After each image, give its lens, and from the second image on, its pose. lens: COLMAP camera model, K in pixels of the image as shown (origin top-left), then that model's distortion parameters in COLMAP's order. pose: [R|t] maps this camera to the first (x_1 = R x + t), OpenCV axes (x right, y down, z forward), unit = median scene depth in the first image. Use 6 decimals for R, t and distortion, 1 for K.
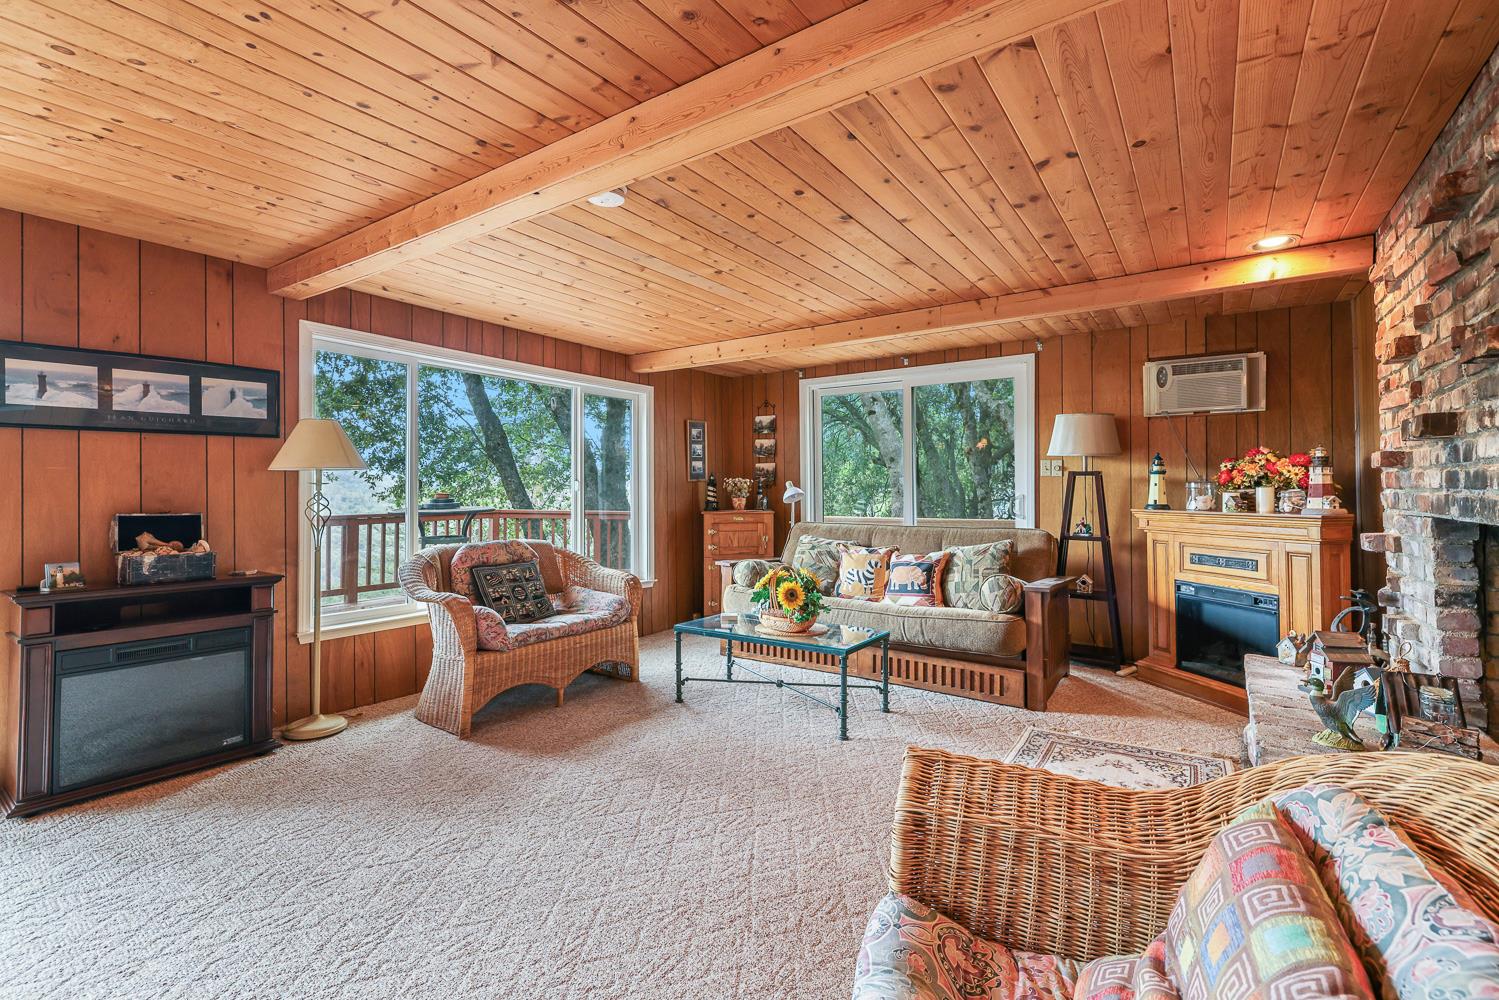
lens RADIAL K [[665.5, 0, 747.0], [0, 665.5, 483.1], [0, 0, 1]] dist [-0.000673, 0.000127]
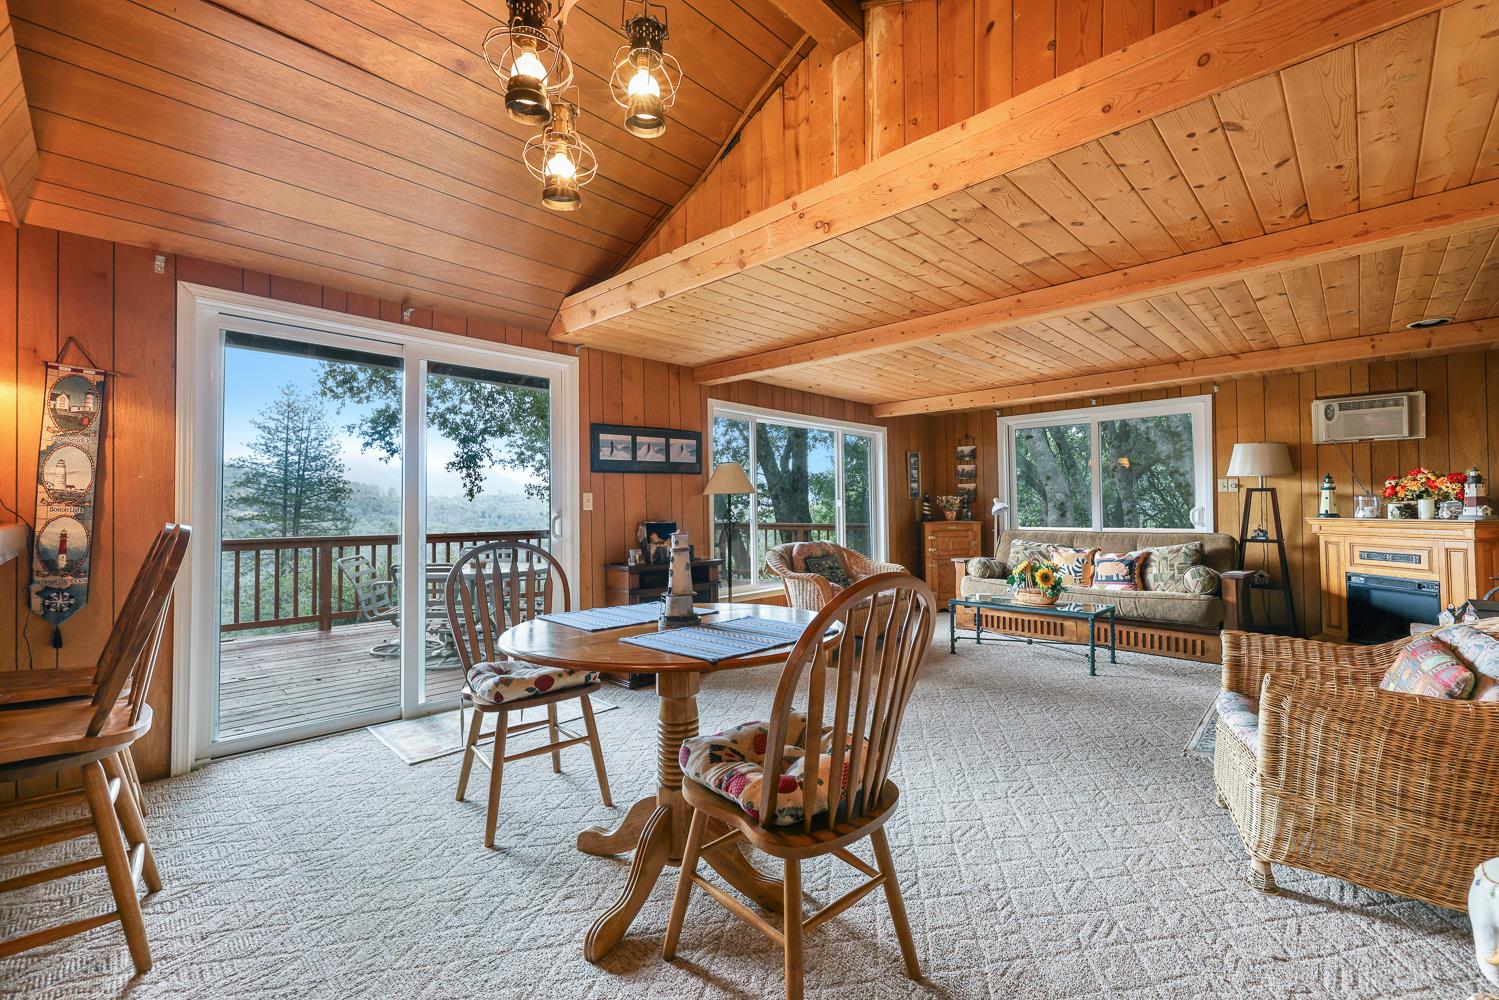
lens RADIAL K [[628.4, 0, 750.8], [0, 628.4, 496.1], [0, 0, 1]] dist [-0.000833, 0.000360]
pose [[0.987019, -0.010698, -0.160245, -0.283646], [0.009788, 0.999931, -0.006464, -0.004607], [0.160303, 0.004812, 0.987056, -0.367034]]
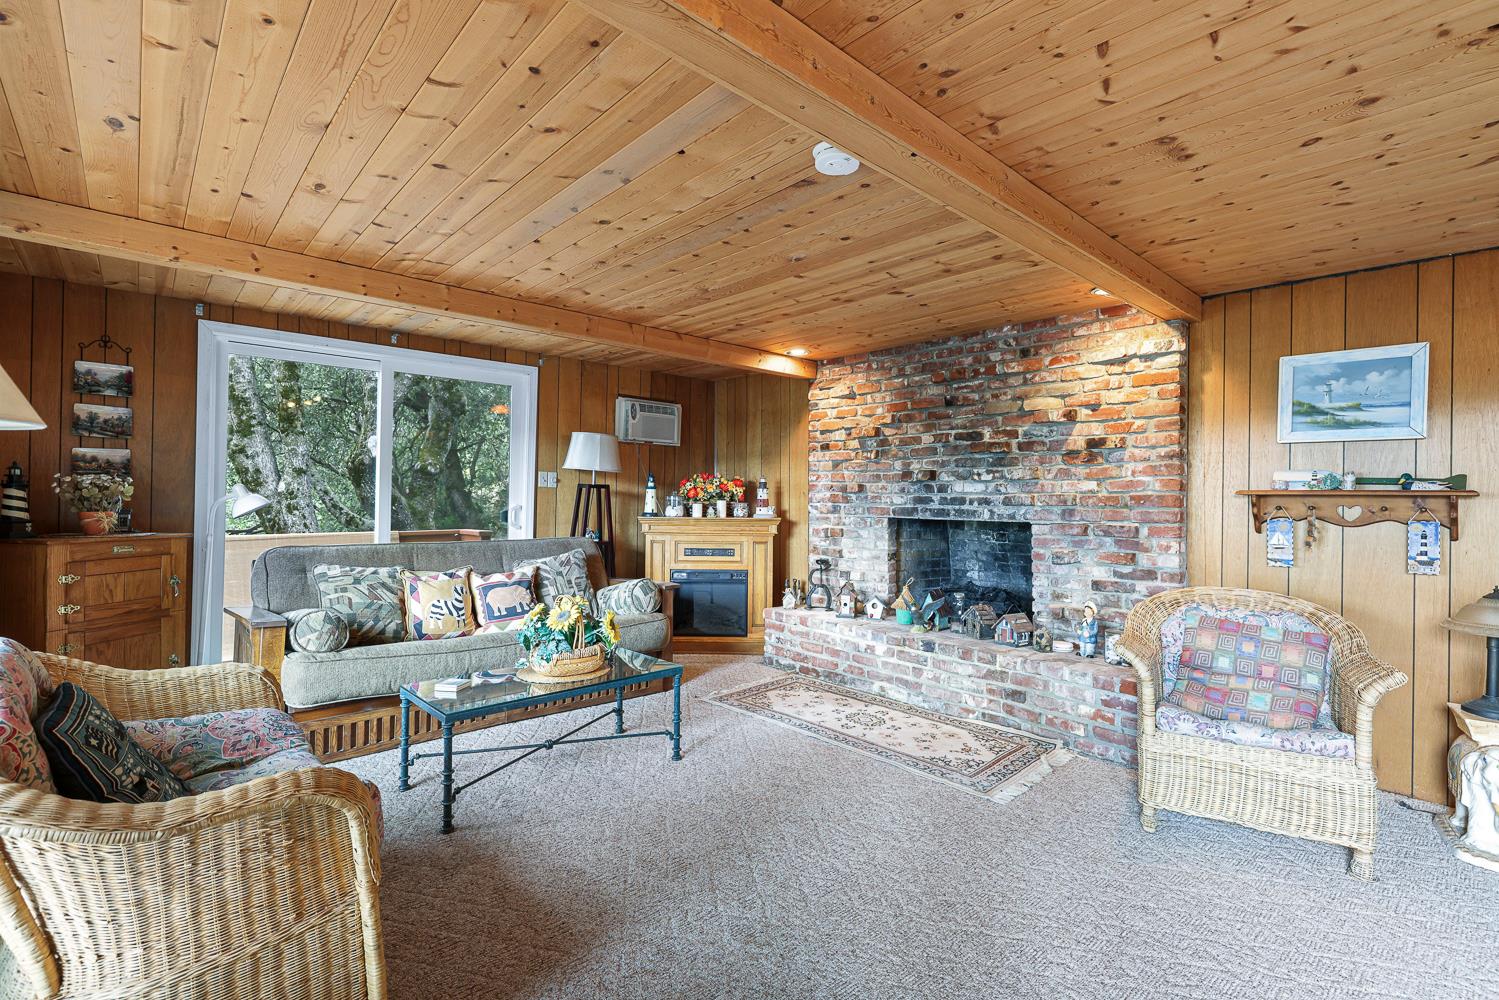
lens RADIAL K [[684.0, 0, 752.6], [0, 684.0, 495.2], [0, 0, 1]] dist [0.000310, -0.000074]
pose [[0.221667, 0.008975, 0.975081, -0.624622], [-0.021584, 0.999758, -0.004295, -0.000027], [-0.974883, -0.020094, 0.221807, 0.520887]]
